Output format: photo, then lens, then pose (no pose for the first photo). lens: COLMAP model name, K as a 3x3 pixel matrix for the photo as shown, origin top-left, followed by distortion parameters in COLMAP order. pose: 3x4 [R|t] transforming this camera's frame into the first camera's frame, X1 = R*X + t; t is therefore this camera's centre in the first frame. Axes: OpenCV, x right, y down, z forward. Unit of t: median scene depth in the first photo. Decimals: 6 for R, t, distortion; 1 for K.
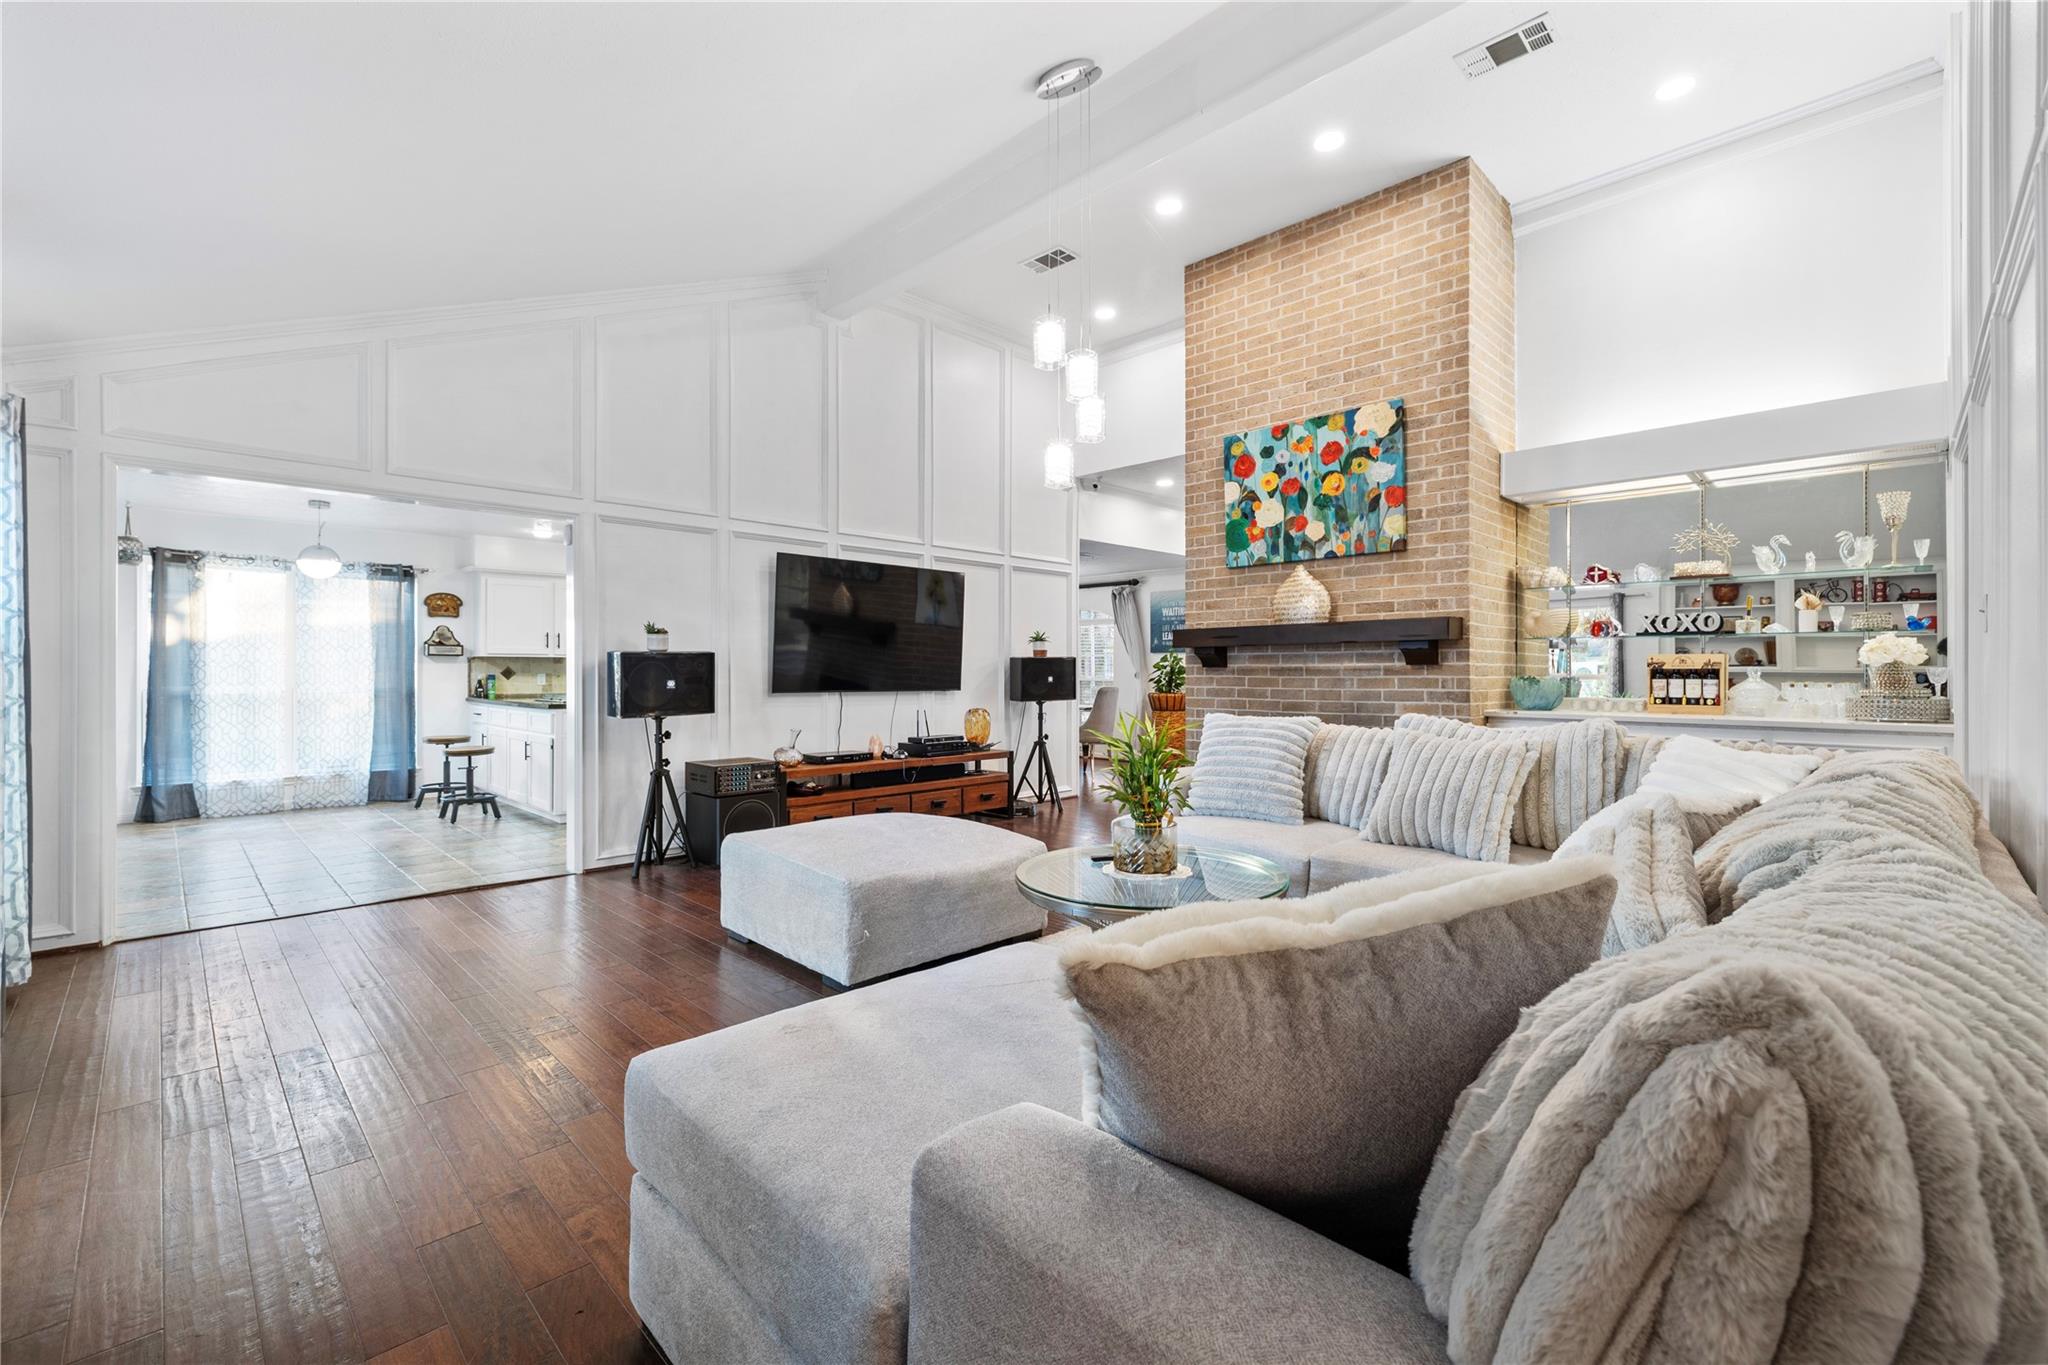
lens RADIAL K [[877.3, 0, 1032.5], [0, 877.3, 670.5], [0, 0, 1]] dist [-0.002368, -0.000260]
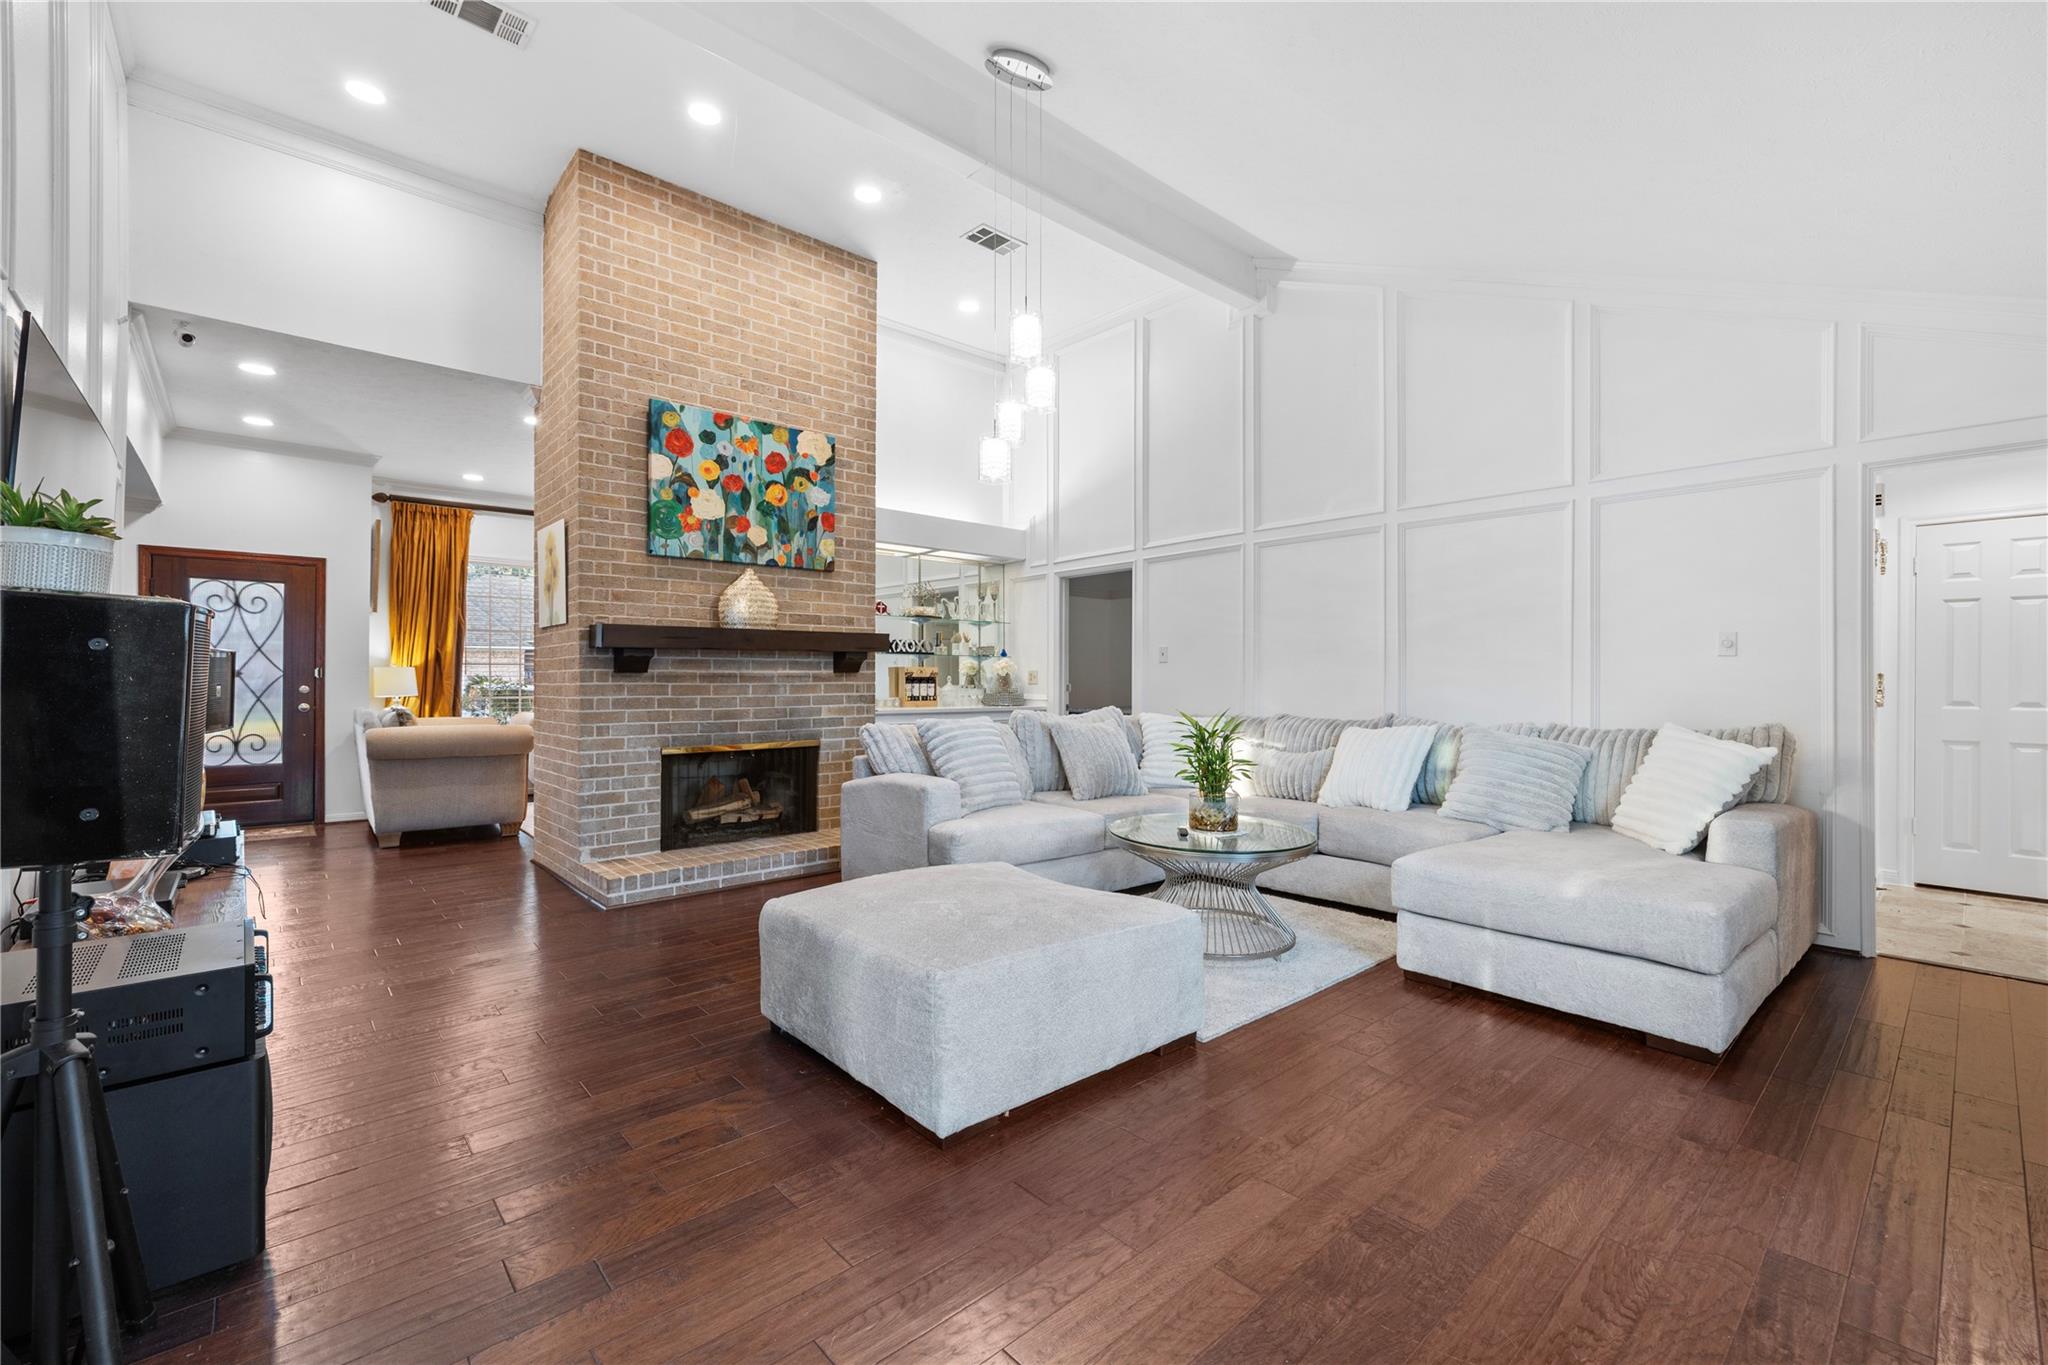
lens RADIAL K [[877.3, 0, 1025.2], [0, 877.3, 681.5], [0, 0, 1]] dist [-0.002368, -0.000260]
pose [[0.039533, -0.003295, 0.999213, -0.665353], [-0.003420, 0.999988, 0.003433, 0.000488], [-0.999212, -0.003553, 0.039521, 0.670064]]
